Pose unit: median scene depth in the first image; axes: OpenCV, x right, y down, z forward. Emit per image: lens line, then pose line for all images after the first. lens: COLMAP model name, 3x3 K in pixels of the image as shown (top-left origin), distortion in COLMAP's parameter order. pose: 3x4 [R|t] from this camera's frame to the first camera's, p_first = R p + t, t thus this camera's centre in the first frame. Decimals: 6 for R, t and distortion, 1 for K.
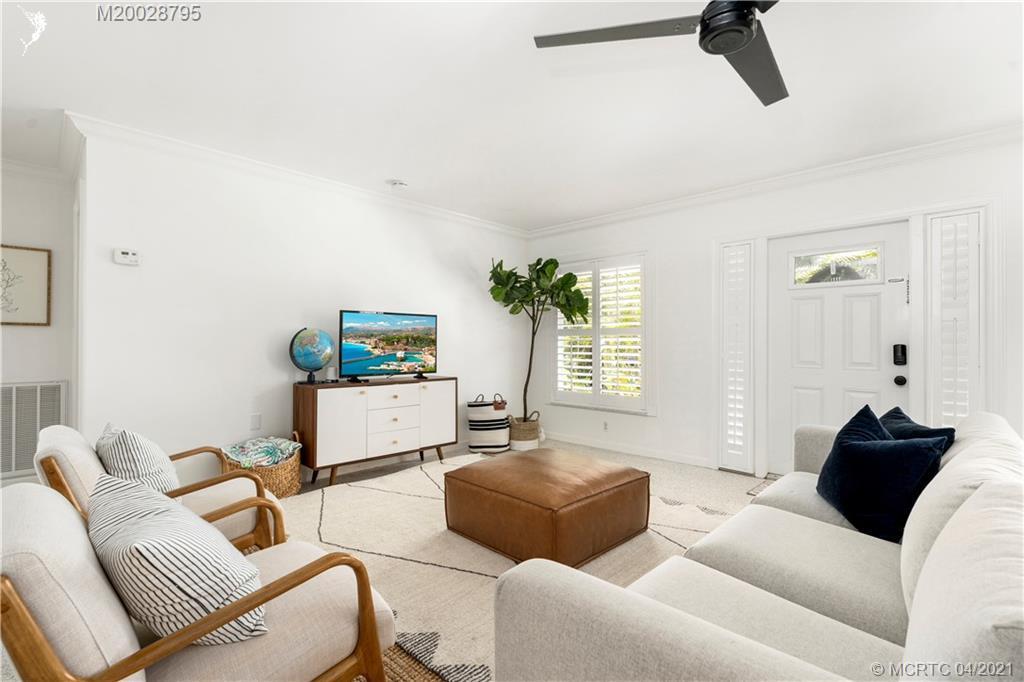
lens RADIAL K [[466.2, 0, 512.0], [0, 466.2, 341.0], [0, 0, 1]] dist [-0.010781, -0.000748]
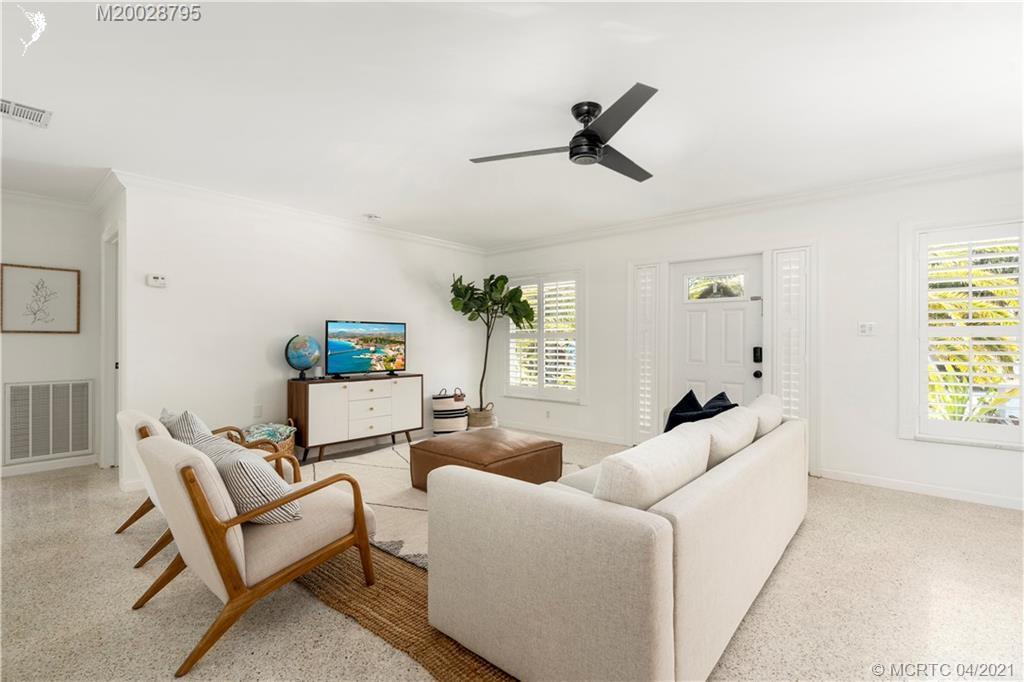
lens RADIAL K [[463.2, 0, 512.0], [0, 463.2, 341.0], [0, 0, 1]] dist [-0.014090, 0.000594]
pose [[0.998360, -0.002933, 0.057166, 0.049044], [0.002705, 0.999988, 0.004073, -0.014003], [-0.057177, -0.003911, 0.998356, -0.232010]]
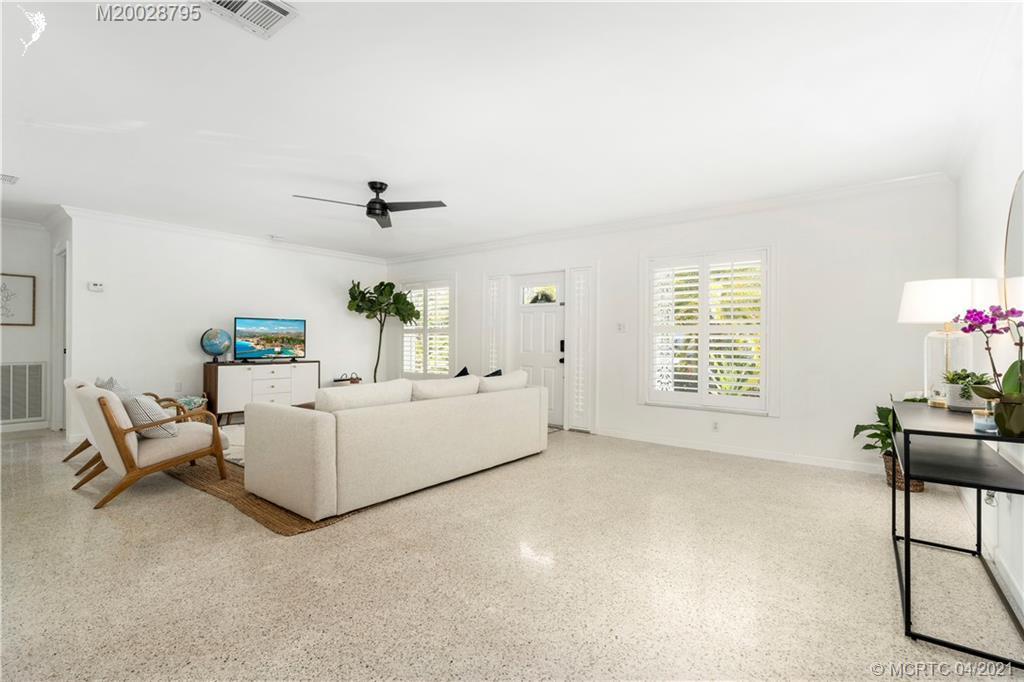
lens RADIAL K [[466.2, 0, 512.0], [0, 466.2, 341.0], [0, 0, 1]] dist [-0.010781, -0.000748]
pose [[0.993811, 0.003780, 0.111022, 0.366648], [-0.004799, 0.999949, 0.008905, -0.003652], [-0.110983, -0.009383, 0.993778, -0.633277]]
